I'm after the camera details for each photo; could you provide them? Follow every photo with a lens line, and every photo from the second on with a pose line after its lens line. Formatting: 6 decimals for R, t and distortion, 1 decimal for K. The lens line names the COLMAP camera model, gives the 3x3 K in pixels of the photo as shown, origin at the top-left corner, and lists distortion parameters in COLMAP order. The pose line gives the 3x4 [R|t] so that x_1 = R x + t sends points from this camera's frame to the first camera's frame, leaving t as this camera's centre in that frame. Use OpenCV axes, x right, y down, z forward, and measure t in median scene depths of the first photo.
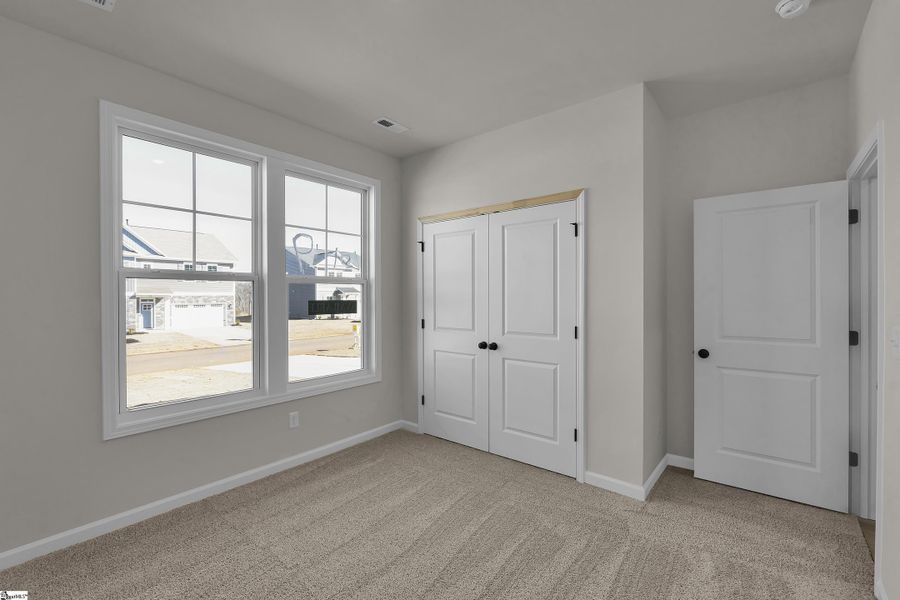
lens RADIAL K [[395.3, 0, 450.0], [0, 395.3, 300.0], [0, 0, 1]] dist [-0.000181, 0.000320]
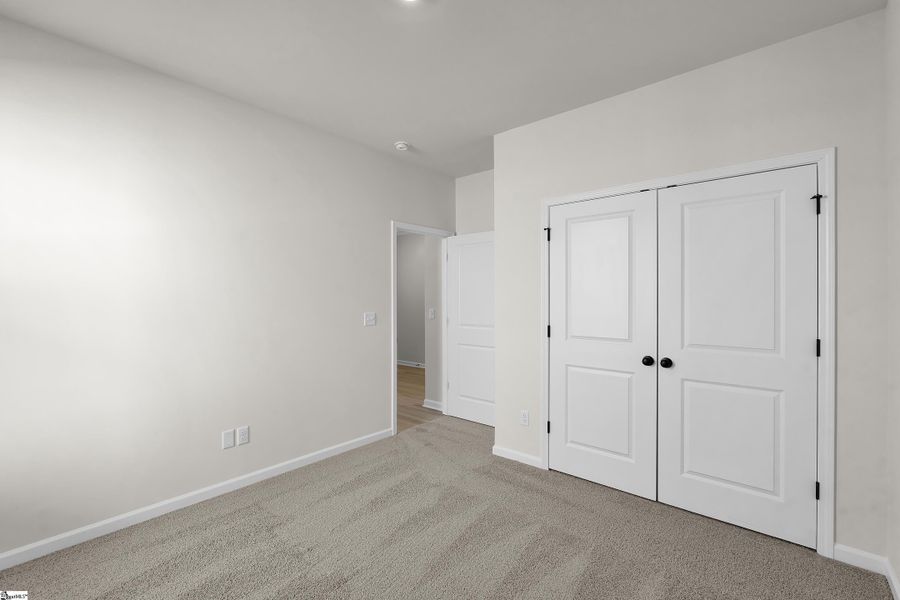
lens RADIAL K [[395.3, 0, 450.0], [0, 395.3, 300.0], [0, 0, 1]] dist [-0.000181, 0.000320]
pose [[0.999511, 0.004228, -0.030970, -0.279809], [-0.004213, 0.999991, 0.000556, -0.002095], [0.030972, -0.000426, 0.999520, 0.226825]]
